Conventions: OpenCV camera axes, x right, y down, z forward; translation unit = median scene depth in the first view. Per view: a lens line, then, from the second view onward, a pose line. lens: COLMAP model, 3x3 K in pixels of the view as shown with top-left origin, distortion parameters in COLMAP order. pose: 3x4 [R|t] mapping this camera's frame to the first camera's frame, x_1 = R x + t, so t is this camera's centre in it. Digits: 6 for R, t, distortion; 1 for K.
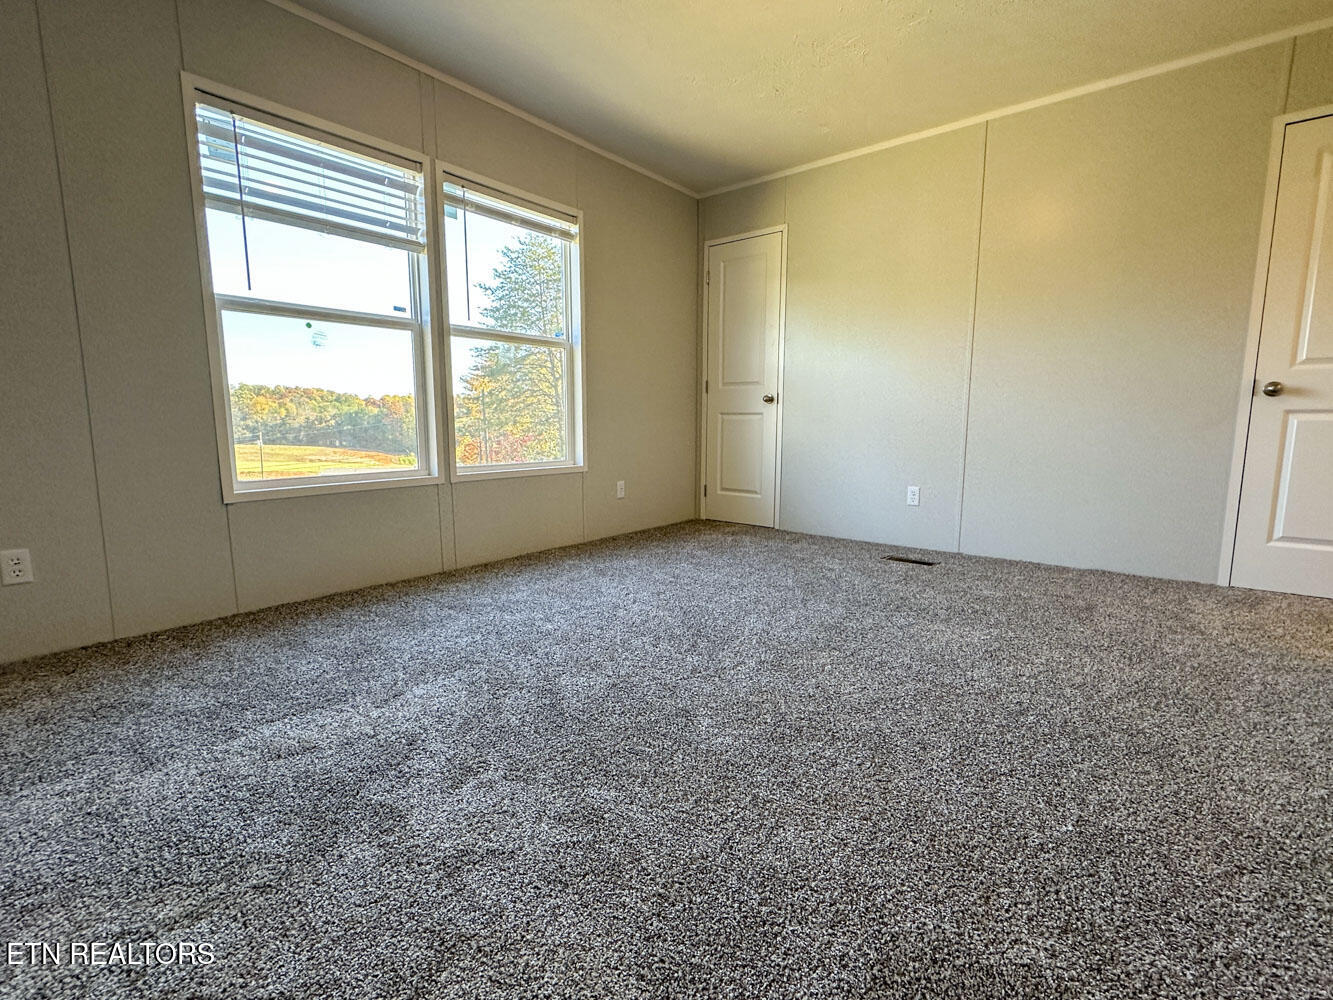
lens RADIAL K [[623.2, 0, 662.3], [0, 623.2, 505.1], [0, 0, 1]] dist [0.002802, 0.000387]
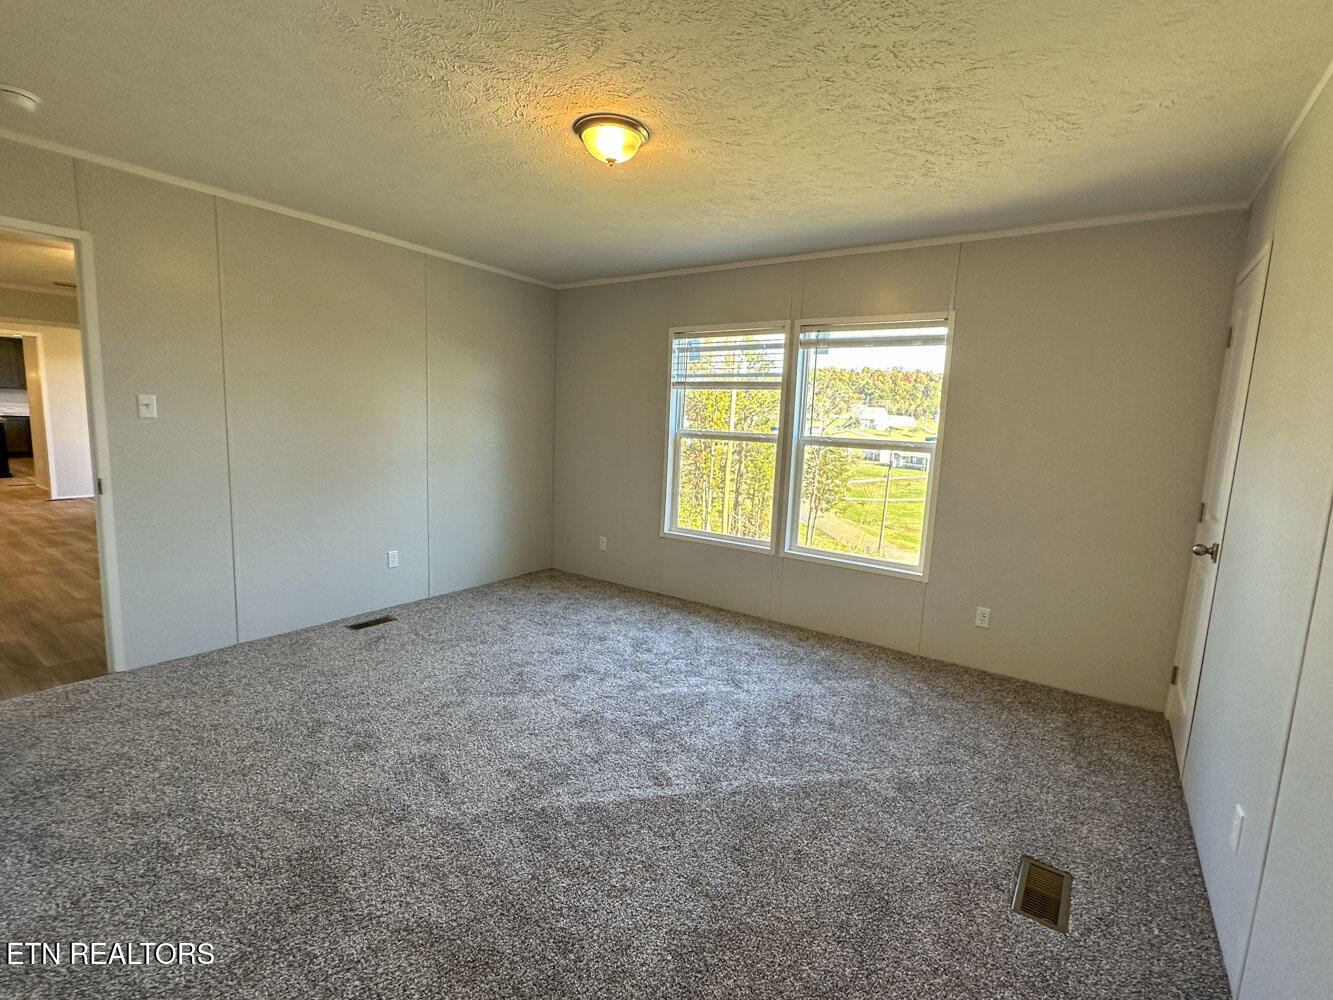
lens RADIAL K [[623.2, 0, 666.8], [0, 623.2, 493.7], [0, 0, 1]] dist [0.002802, 0.000387]
pose [[0.075081, 0.121400, -0.989760, 1.012761], [-0.177445, 0.978347, 0.106539, -0.285281], [0.981262, 0.167629, 0.094997, 0.675832]]
